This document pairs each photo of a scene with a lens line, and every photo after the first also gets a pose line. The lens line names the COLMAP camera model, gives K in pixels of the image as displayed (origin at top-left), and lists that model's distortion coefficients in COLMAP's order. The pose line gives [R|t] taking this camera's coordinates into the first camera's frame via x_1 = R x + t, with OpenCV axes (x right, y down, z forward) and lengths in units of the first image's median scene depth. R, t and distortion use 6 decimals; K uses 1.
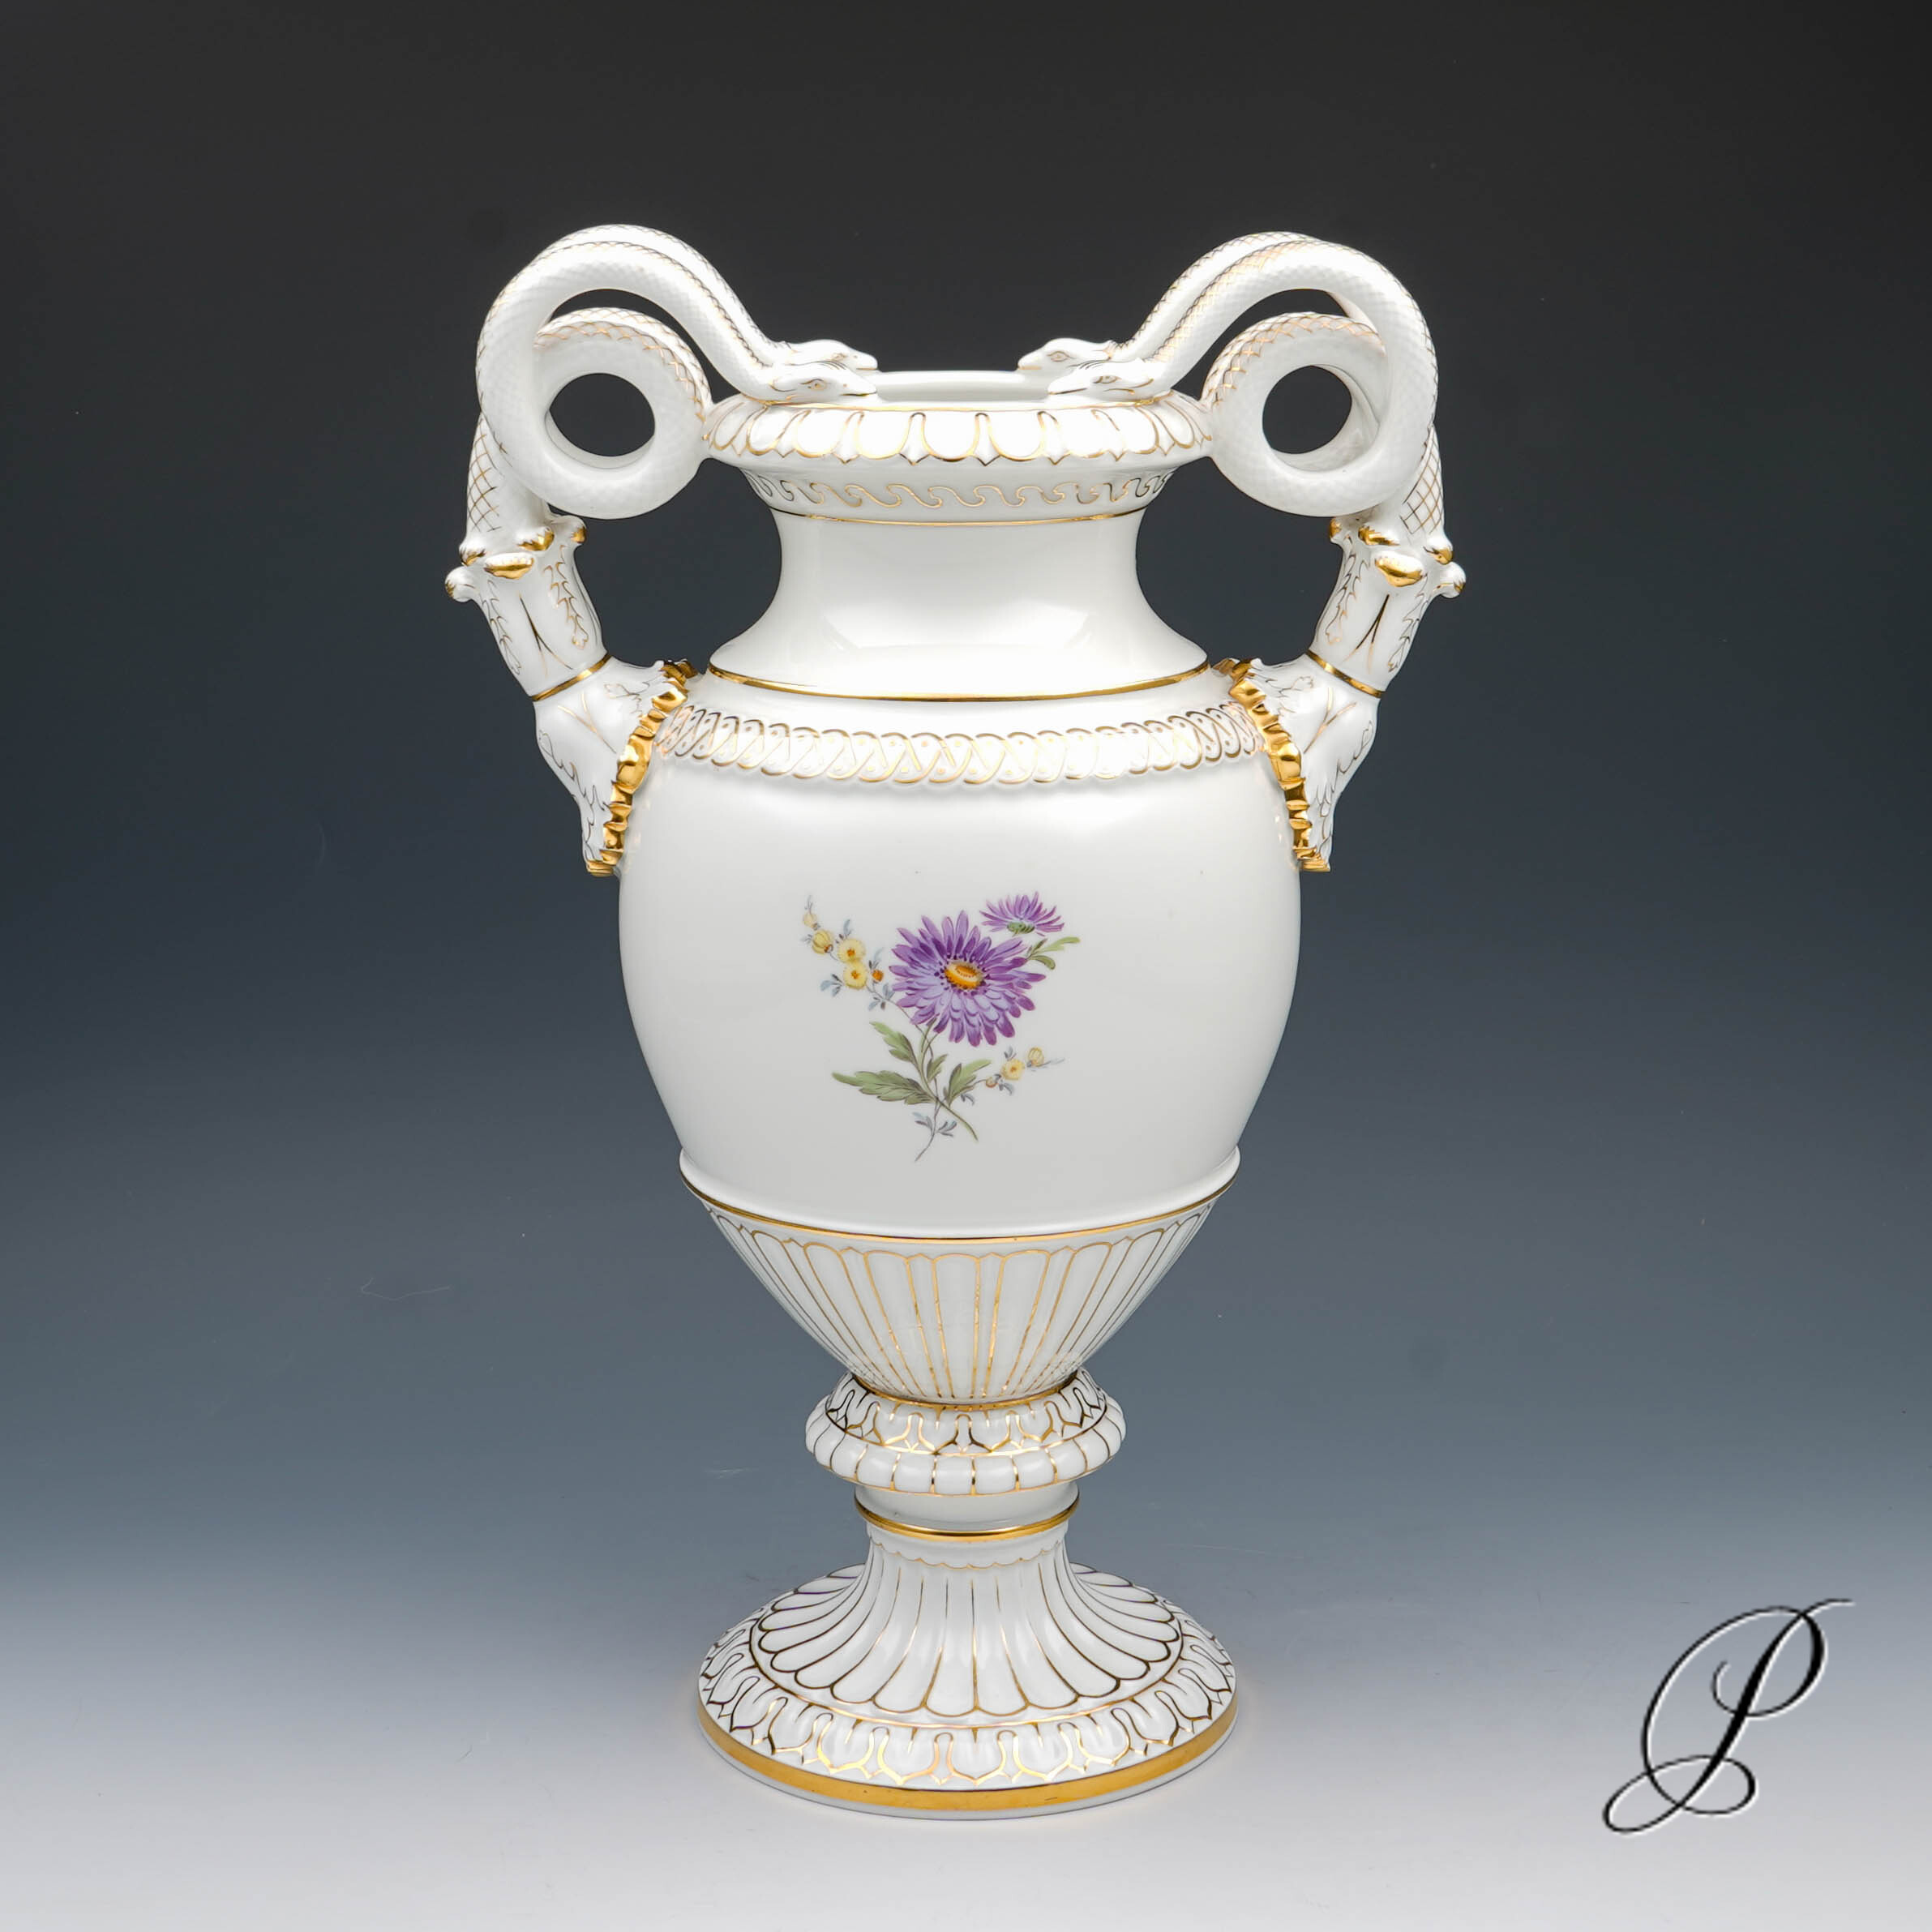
lens RADIAL K [[4016.8, 0, 1043.0], [0, 4016.8, 789.0], [0, 0, 1]] dist [-0.096373, 0.503054]
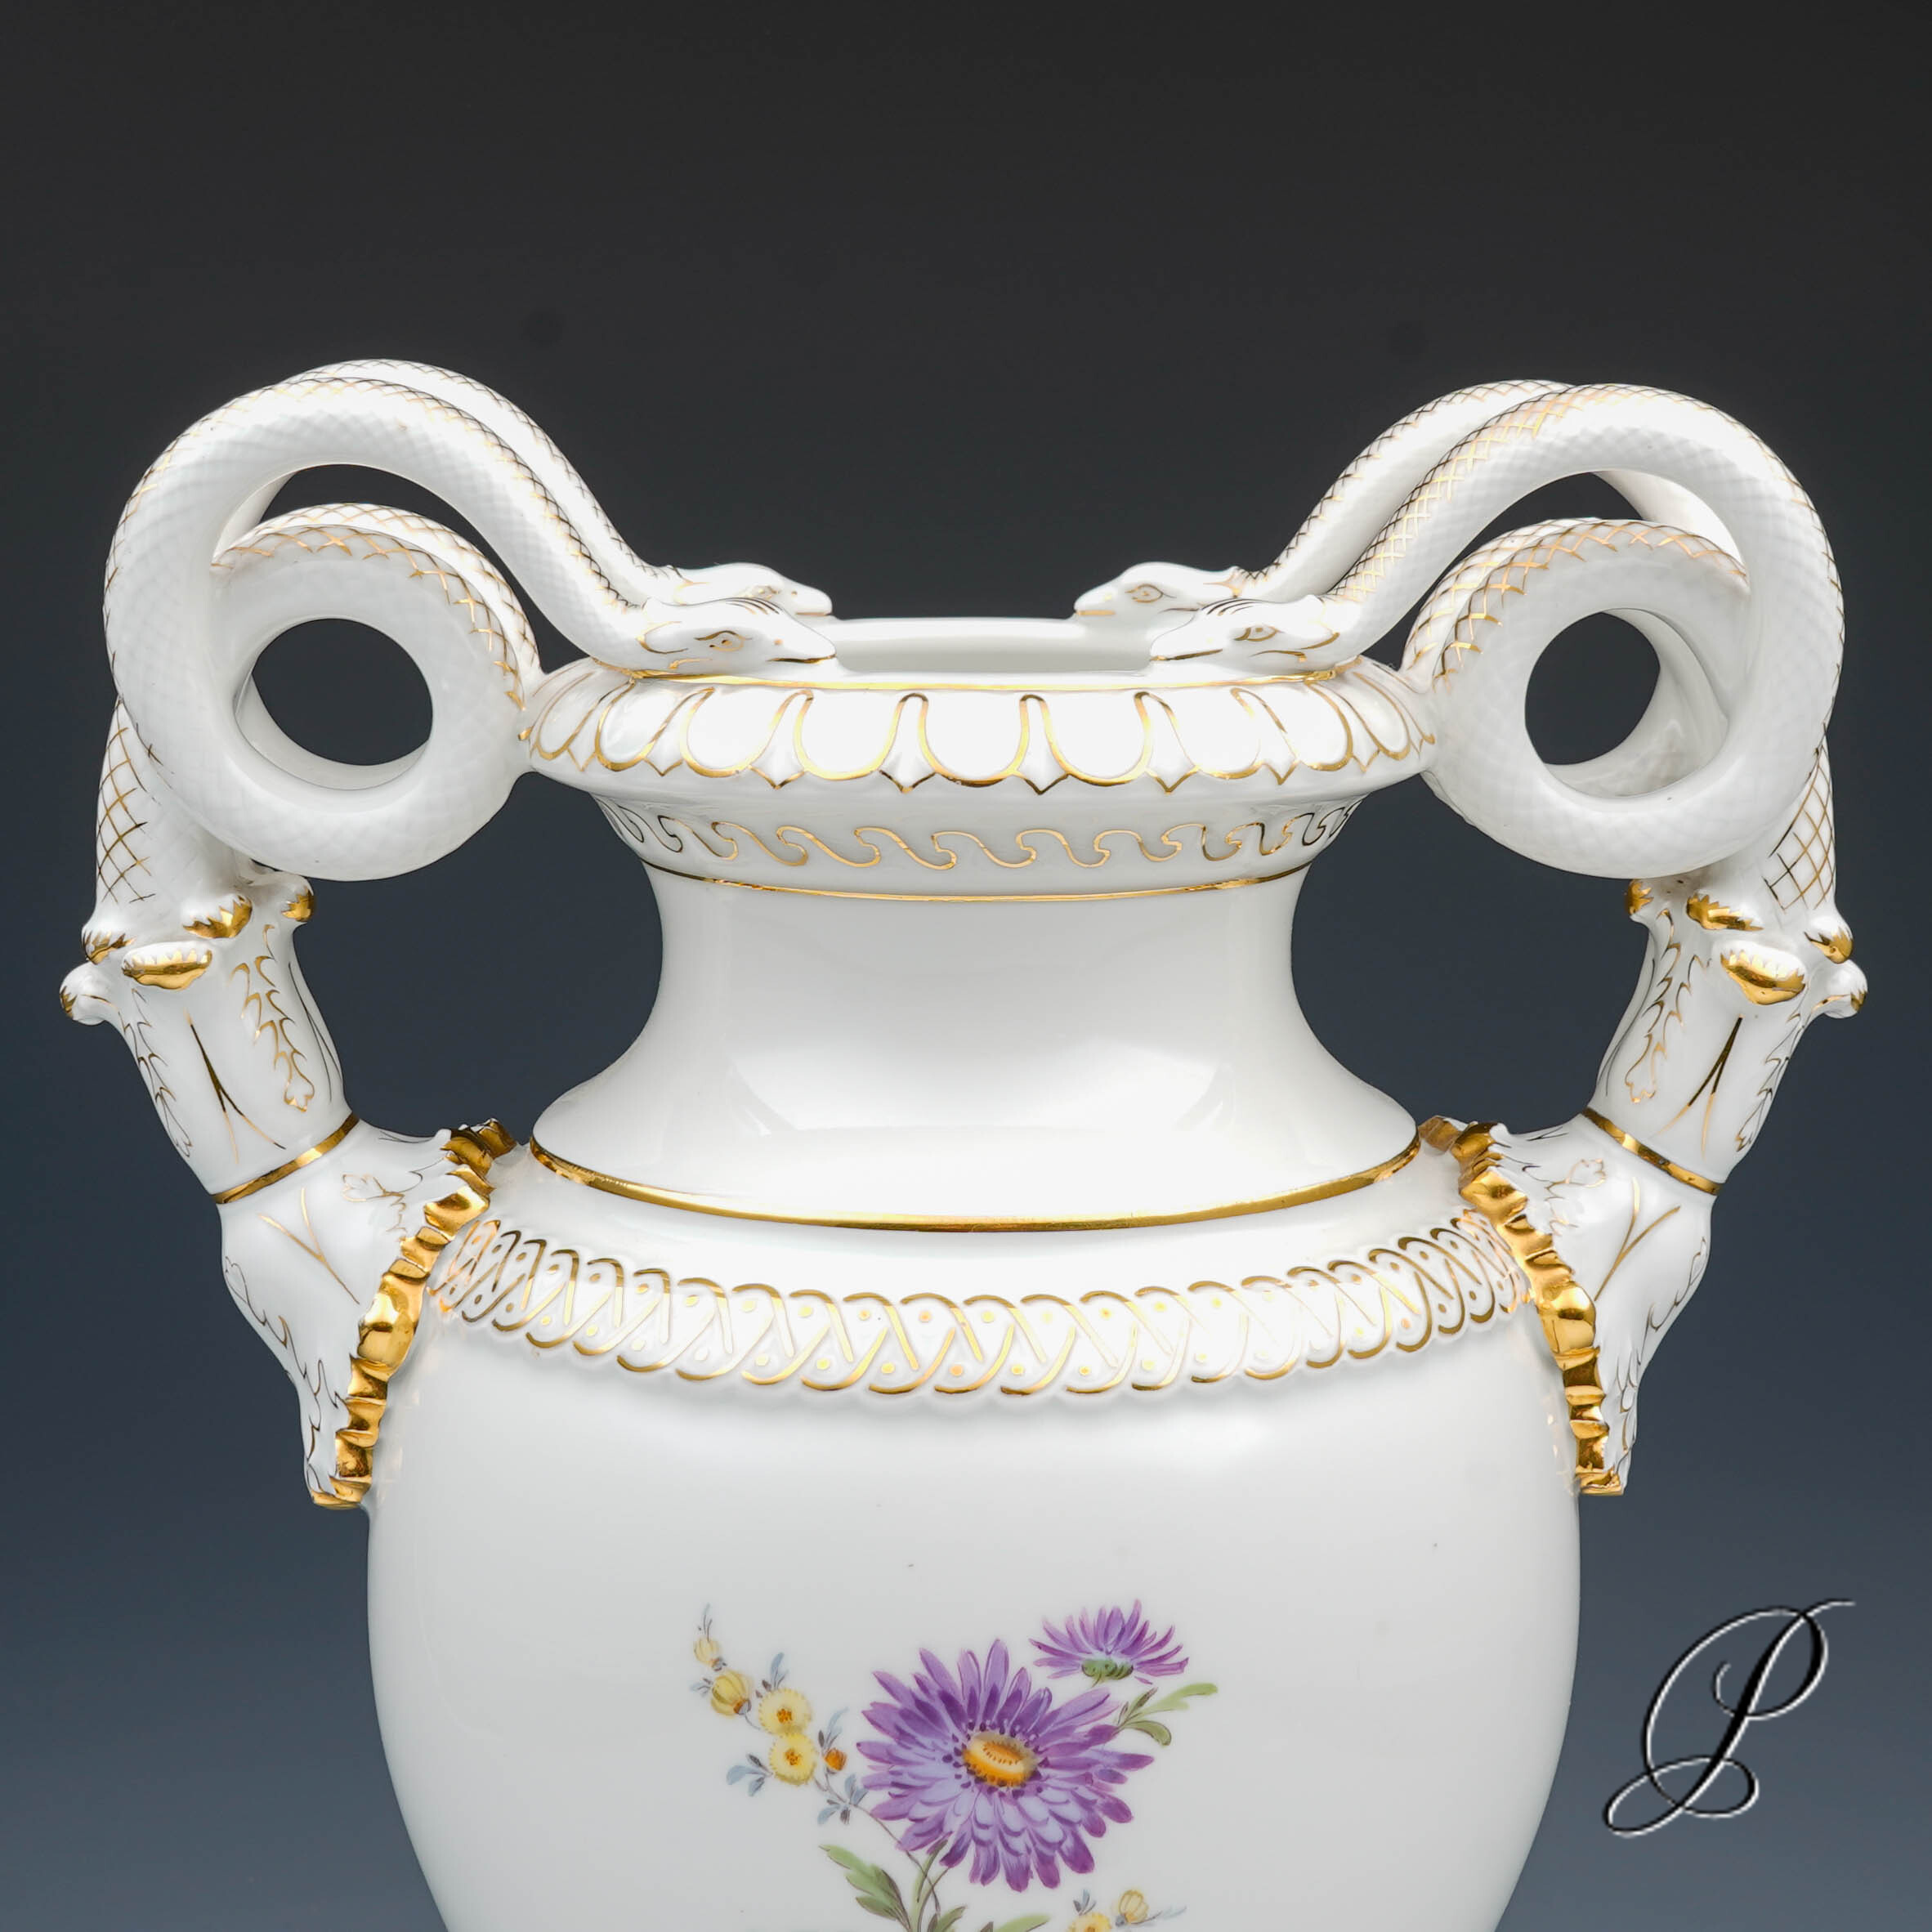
lens RADIAL K [[4016.8, 0, 1043.0], [0, 4016.8, 789.0], [0, 0, 1]] dist [-0.096373, 0.503054]
pose [[0.999781, 0.002654, 0.020781, -0.025075], [-0.001340, 0.998015, -0.062968, -0.047454], [-0.020907, 0.062927, 0.997799, 0.465789]]
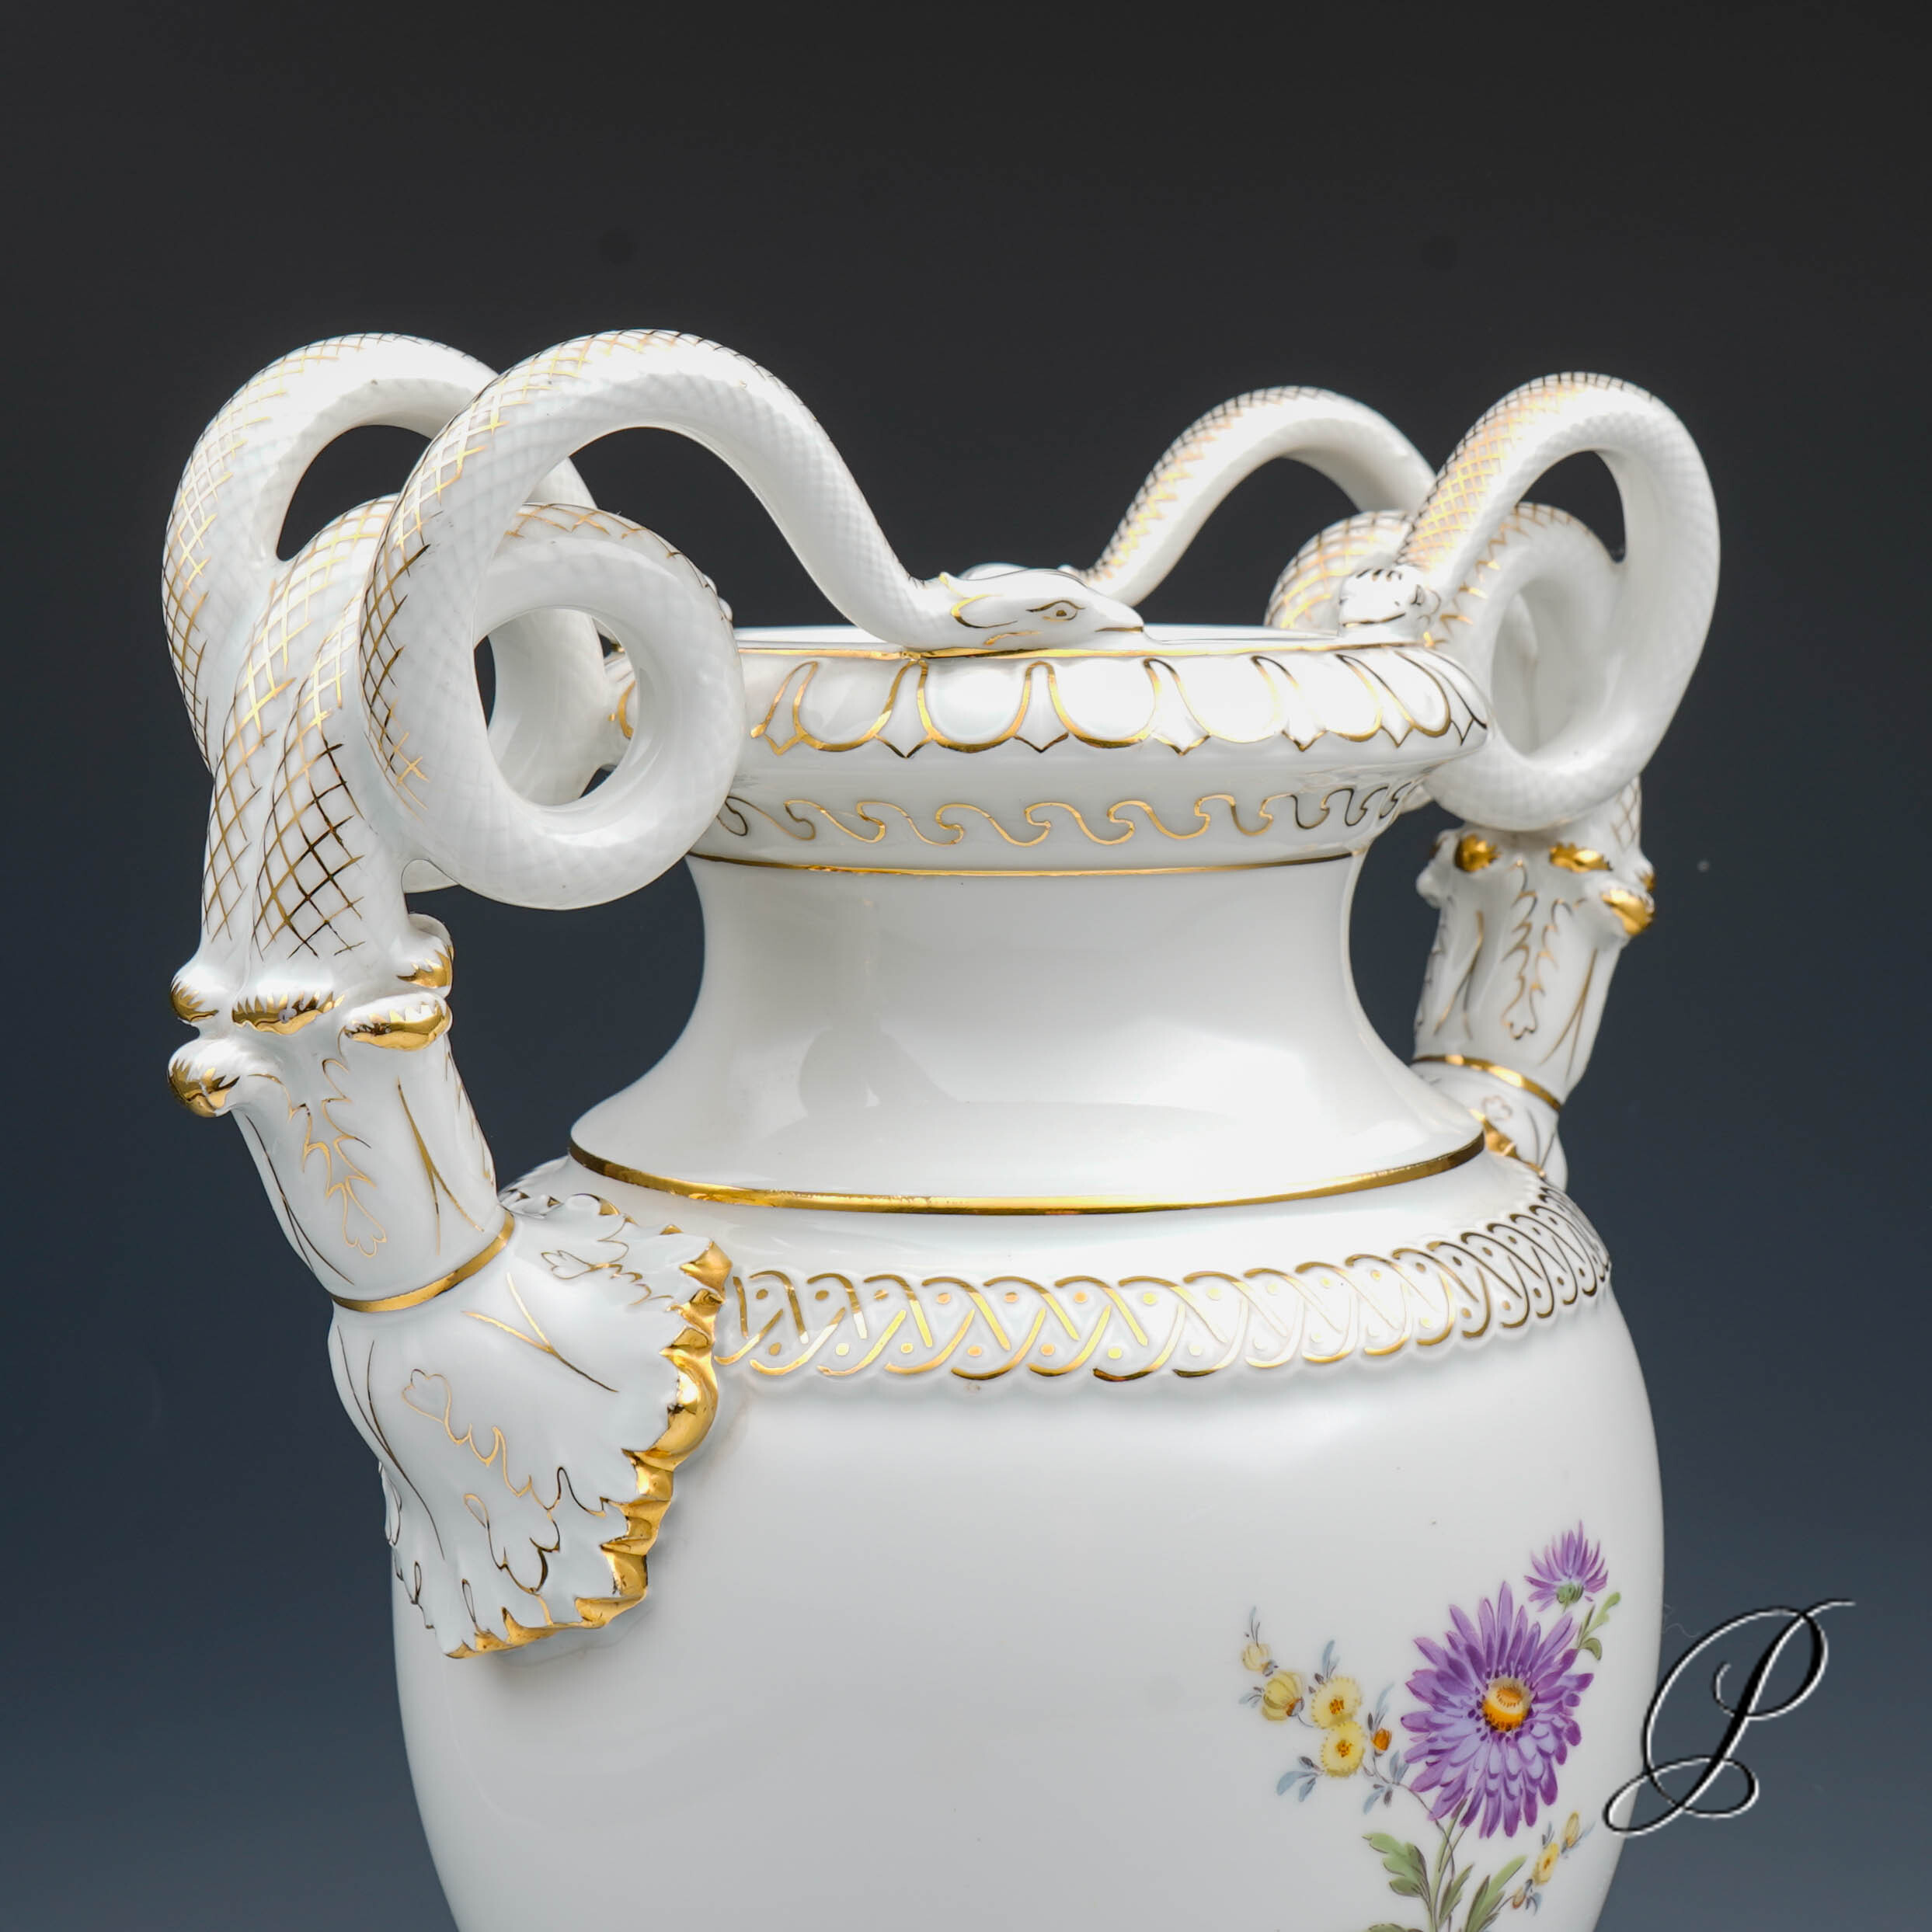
lens RADIAL K [[3841.2, 0, 1149.0], [0, 3841.2, 659.8], [0, 0, 1]] dist [-0.016769, -0.090958]
pose [[0.745422, -0.024541, 0.666141, -0.383945], [0.121706, 0.987535, -0.099810, -0.044197], [-0.655388, 0.155474, 0.739117, 0.634571]]
